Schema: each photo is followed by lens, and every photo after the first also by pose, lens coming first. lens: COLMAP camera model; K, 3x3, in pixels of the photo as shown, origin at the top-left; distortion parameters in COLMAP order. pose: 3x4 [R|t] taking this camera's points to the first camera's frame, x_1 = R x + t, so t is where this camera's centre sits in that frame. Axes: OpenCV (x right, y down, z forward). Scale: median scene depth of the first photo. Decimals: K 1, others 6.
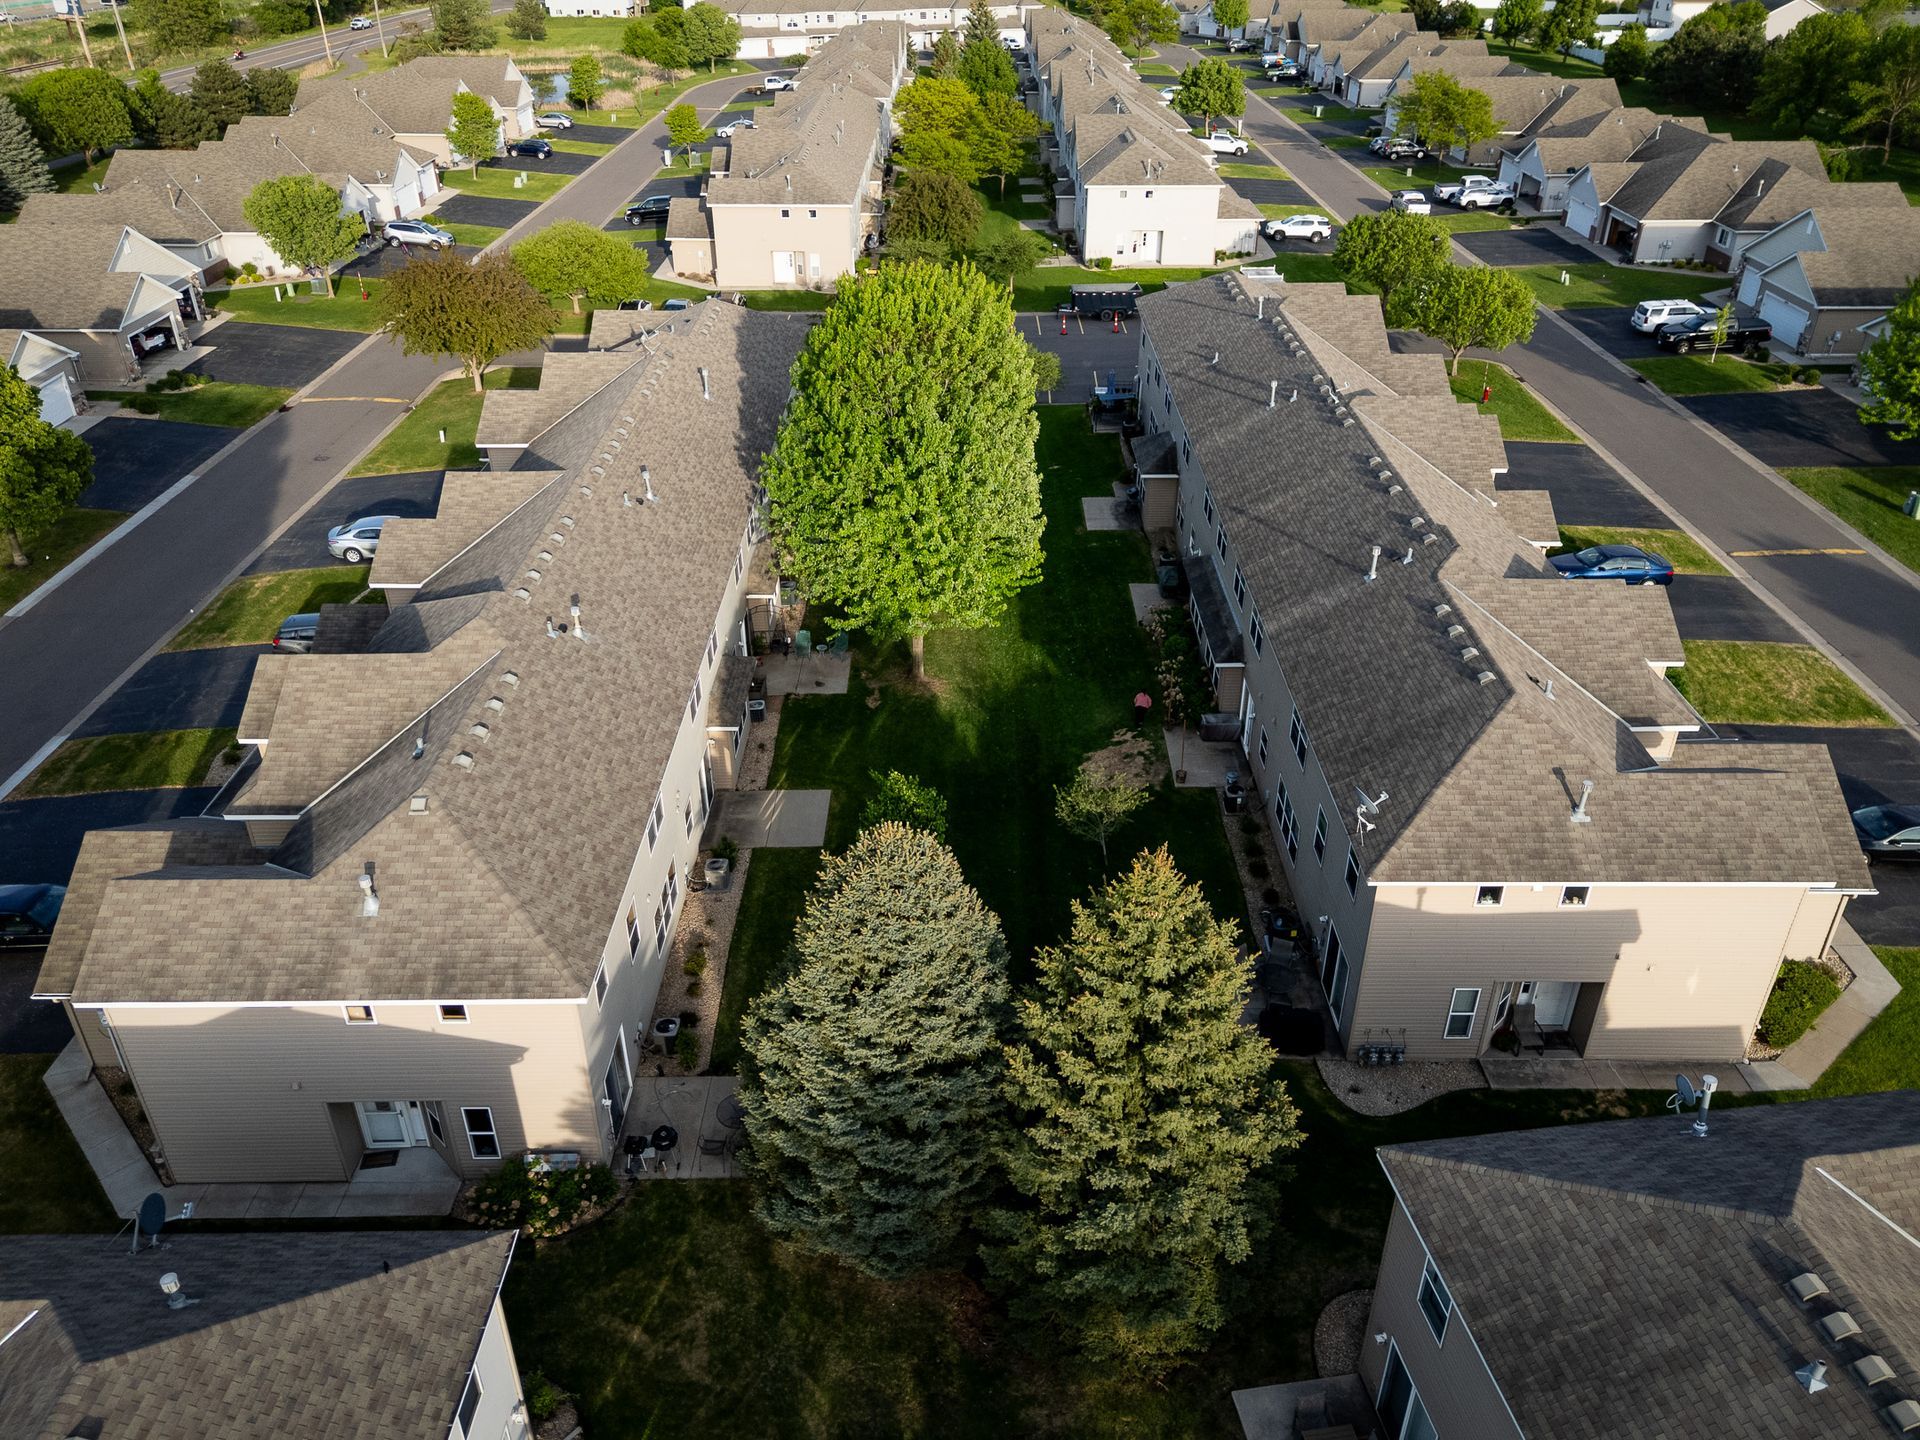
lens RADIAL K [[1417.3, 0, 960.0], [0, 1417.3, 720.0], [0, 0, 1]] dist [0.076641, -0.069005]
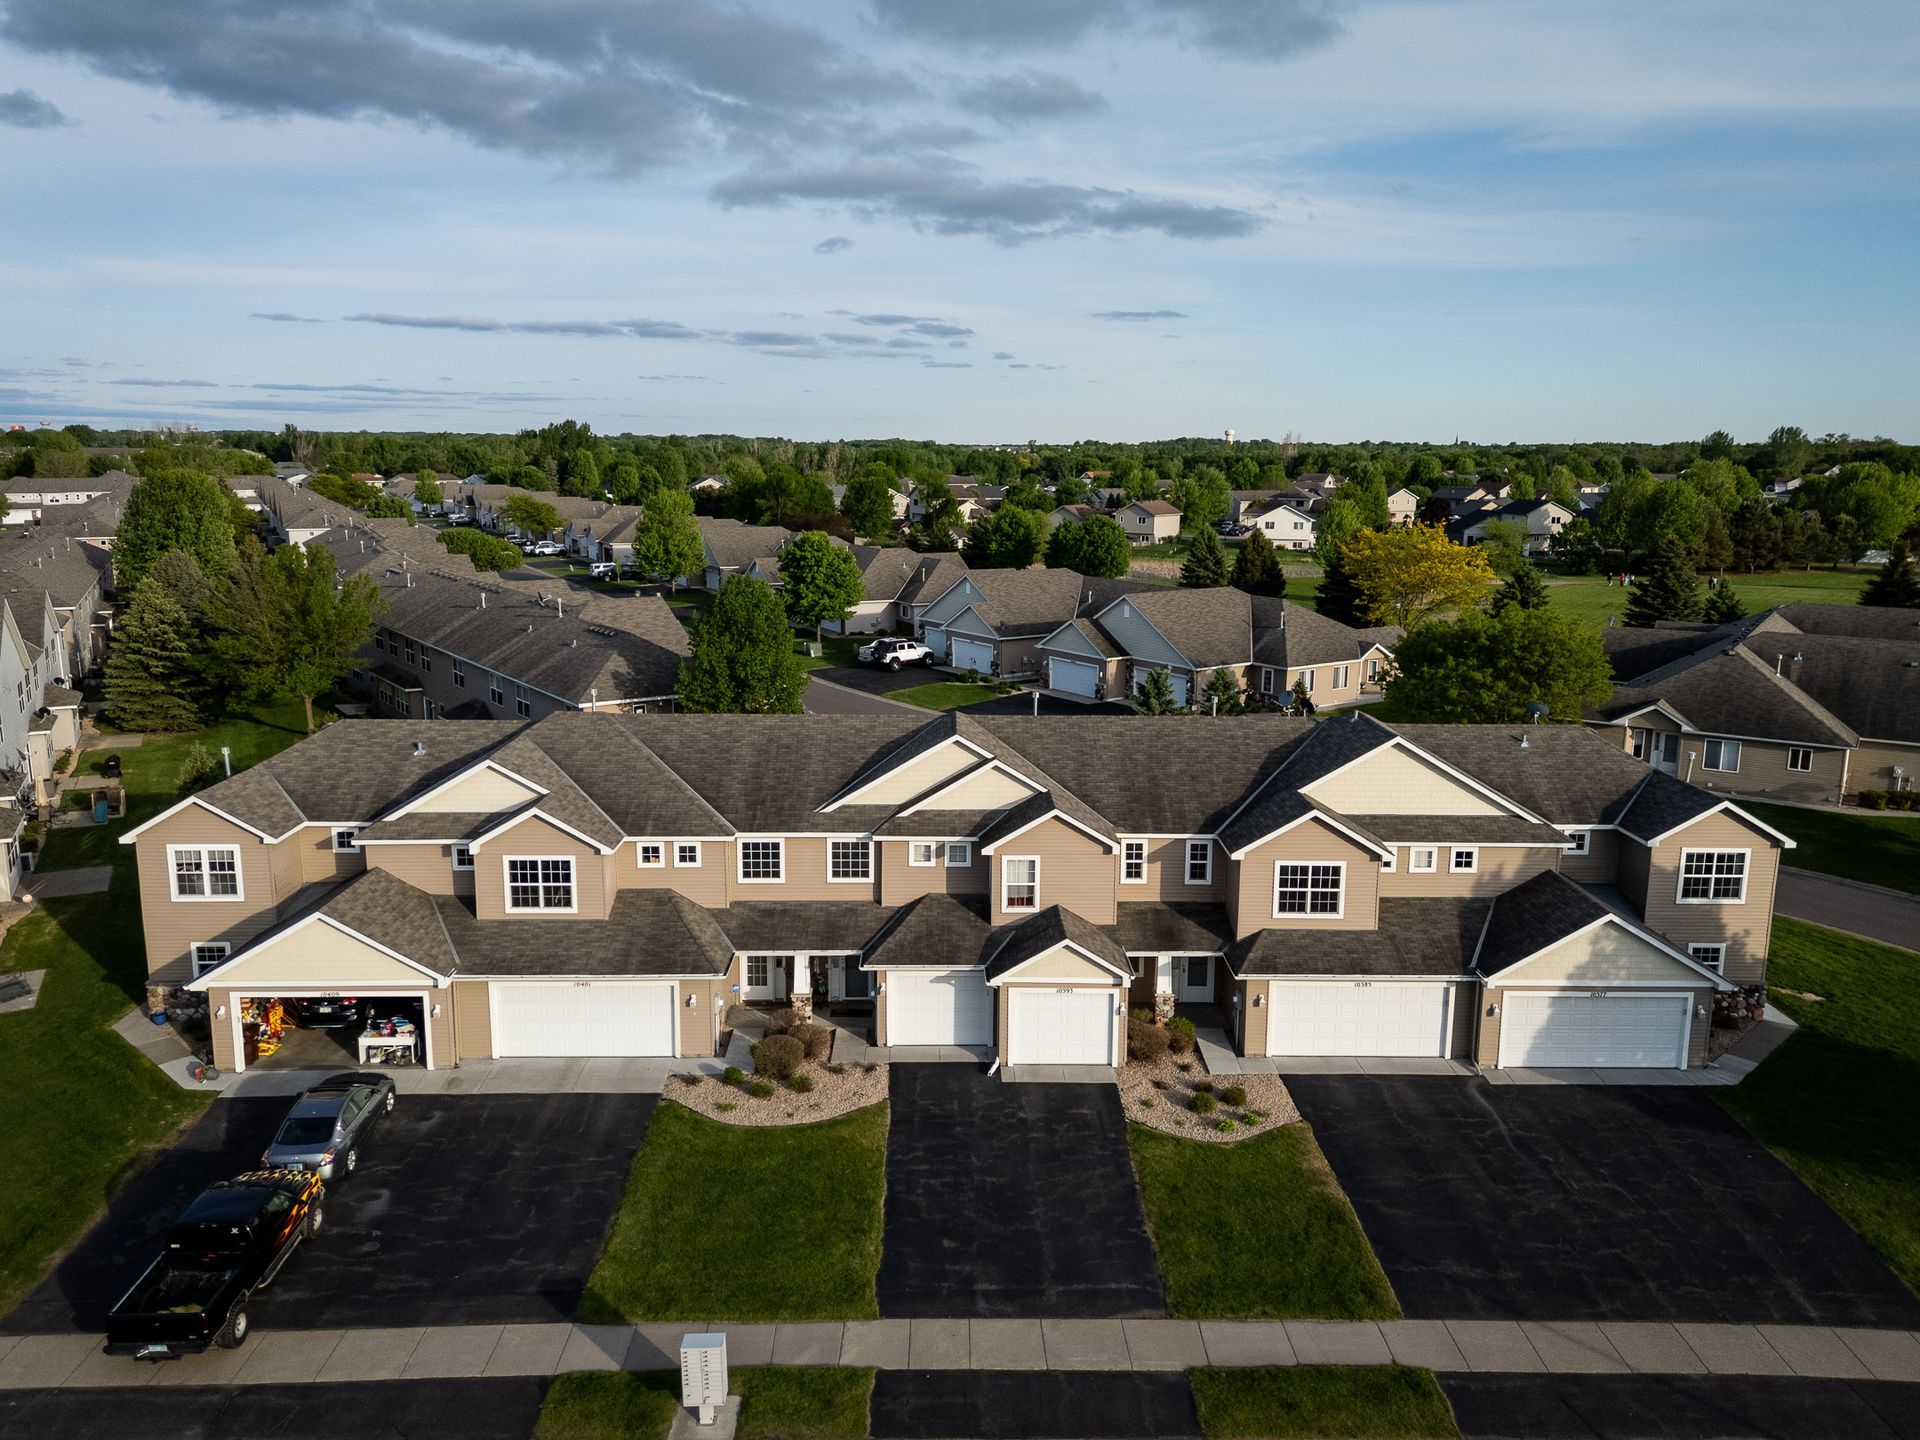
lens RADIAL K [[1417.3, 0, 960.0], [0, 1417.3, 720.0], [0, 0, 1]] dist [0.076641, -0.069005]
pose [[0.889626, -0.082162, 0.449238, 0.019473], [0.227783, 0.932421, -0.280547, 0.866849], [-0.395829, 0.351910, 0.848221, -1.212330]]
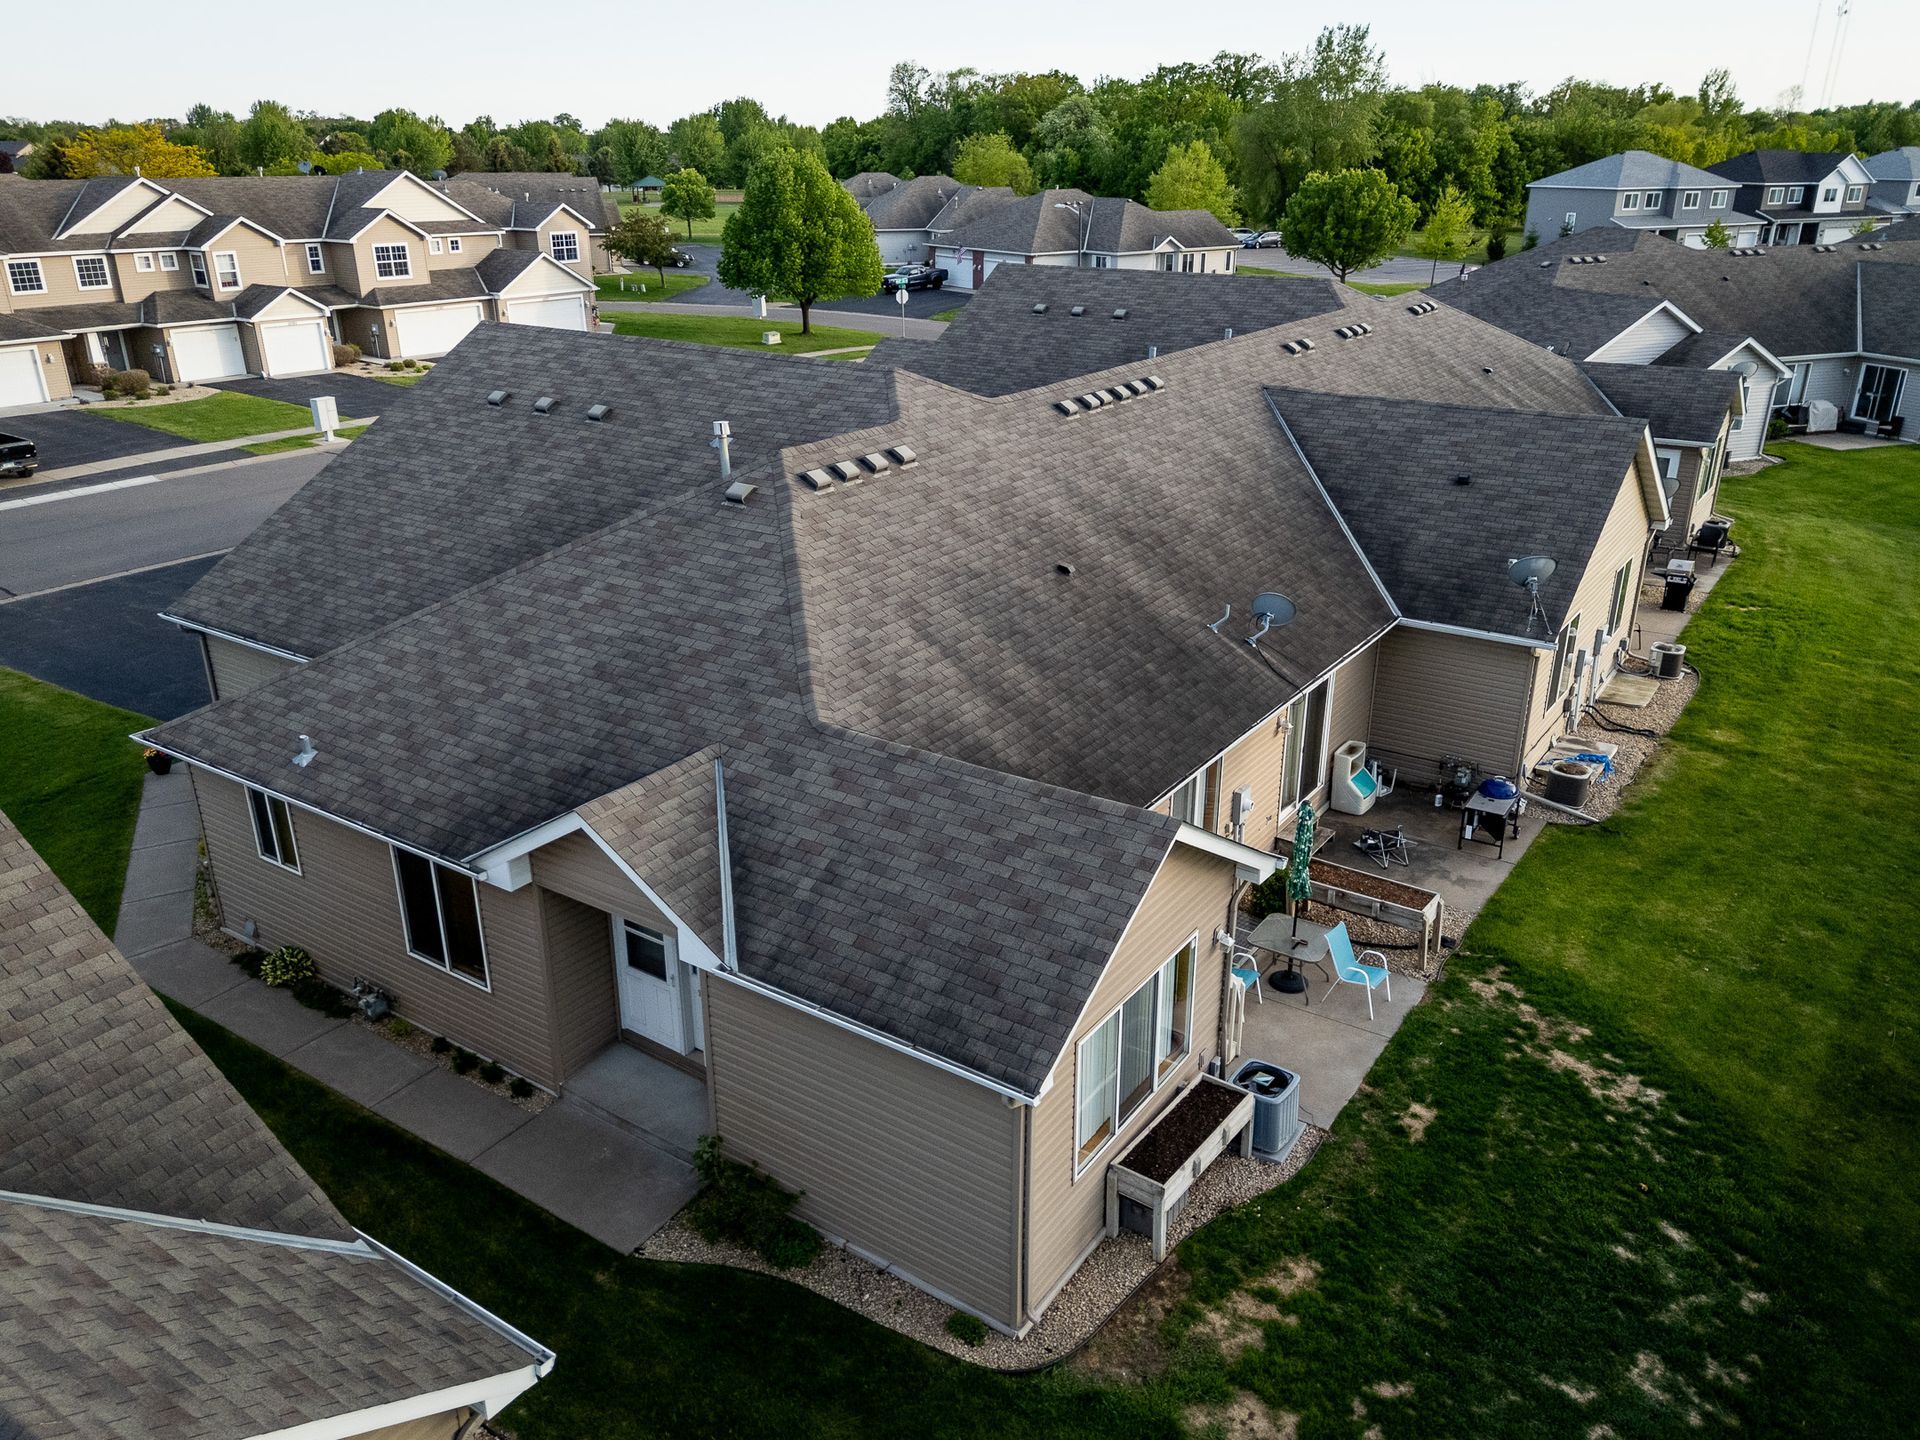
lens RADIAL K [[1417.3, 0, 960.0], [0, 1417.3, 720.0], [0, 0, 1]] dist [0.076641, -0.069005]
pose [[0.143798, -0.369825, 0.917906, -0.707851], [0.508091, 0.823549, 0.252211, 1.042550], [-0.849215, 0.430112, 0.306329, -1.275801]]
